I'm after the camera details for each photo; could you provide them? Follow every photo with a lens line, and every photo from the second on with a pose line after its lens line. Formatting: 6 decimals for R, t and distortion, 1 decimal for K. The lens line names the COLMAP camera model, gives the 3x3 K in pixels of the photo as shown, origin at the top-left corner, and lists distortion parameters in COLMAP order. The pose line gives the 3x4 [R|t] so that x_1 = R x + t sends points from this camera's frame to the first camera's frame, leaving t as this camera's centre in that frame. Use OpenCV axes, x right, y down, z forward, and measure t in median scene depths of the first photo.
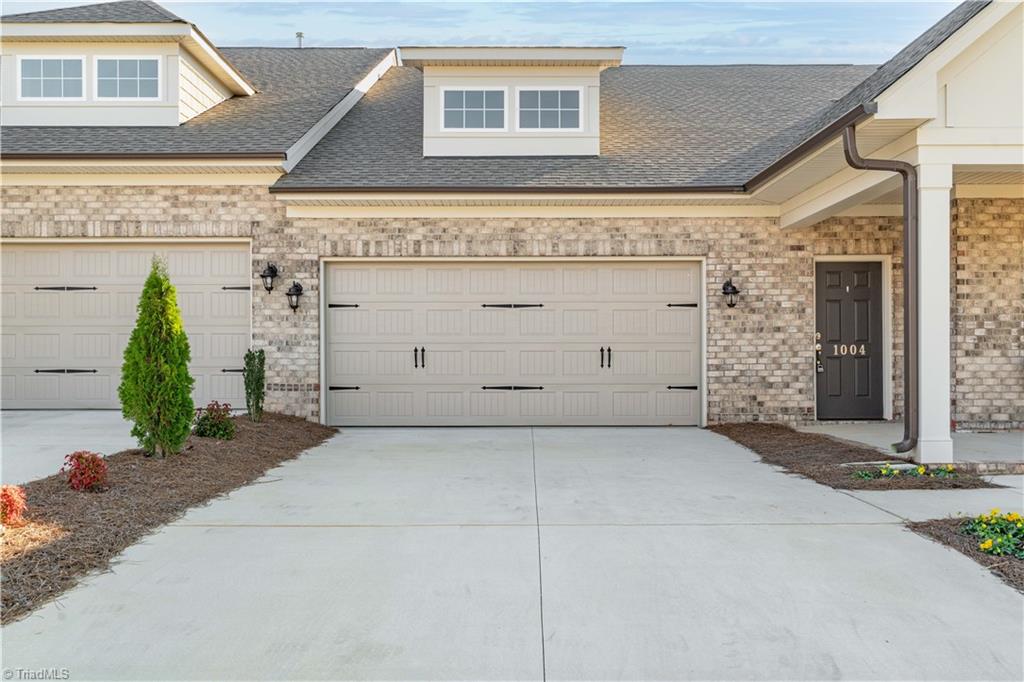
lens RADIAL K [[818.6, 0, 511.1], [0, 818.6, 345.3], [0, 0, 1]] dist [0.020470, 0.001521]
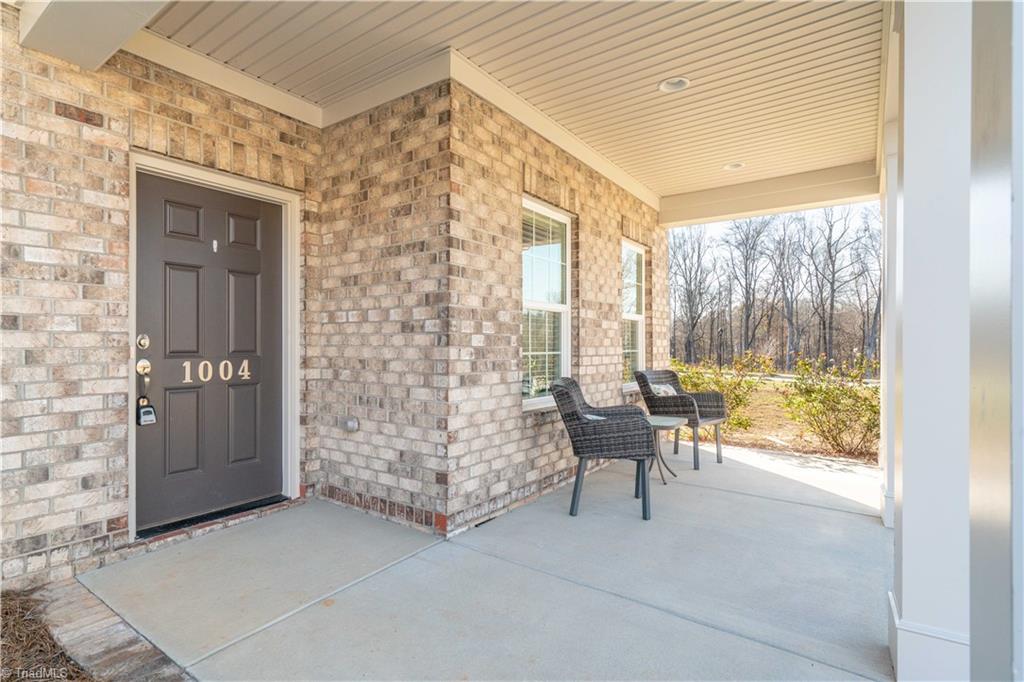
lens RADIAL K [[506.8, 0, 514.7], [0, 506.8, 345.6], [0, 0, 1]] dist [0.000146, 0.000450]
pose [[0.579450, 0.004675, 0.814995, 0.275055], [-0.010431, 0.999944, 0.001680, -0.011986], [-0.814941, -0.009475, 0.579466, 0.698349]]
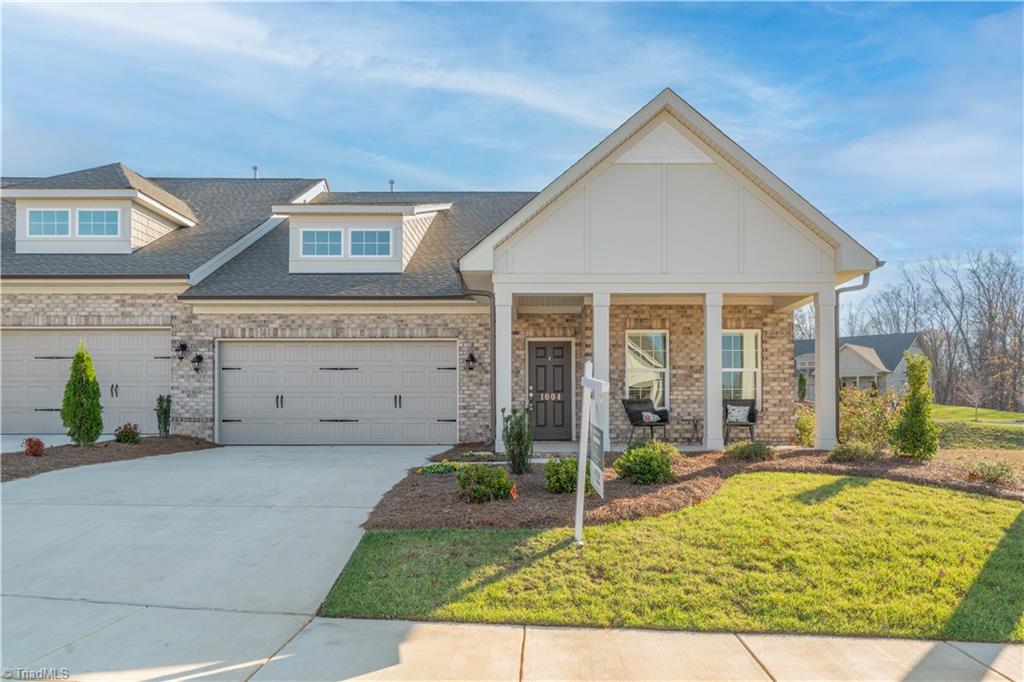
lens RADIAL K [[754.0, 0, 515.3], [0, 754.0, 397.1], [0, 0, 1]] dist [0.040373, -0.003616]
pose [[0.999961, 0.000561, -0.008813, 0.365330], [-0.000681, 0.999907, -0.013646, 0.026964], [0.008804, 0.013652, 0.999868, -0.470551]]
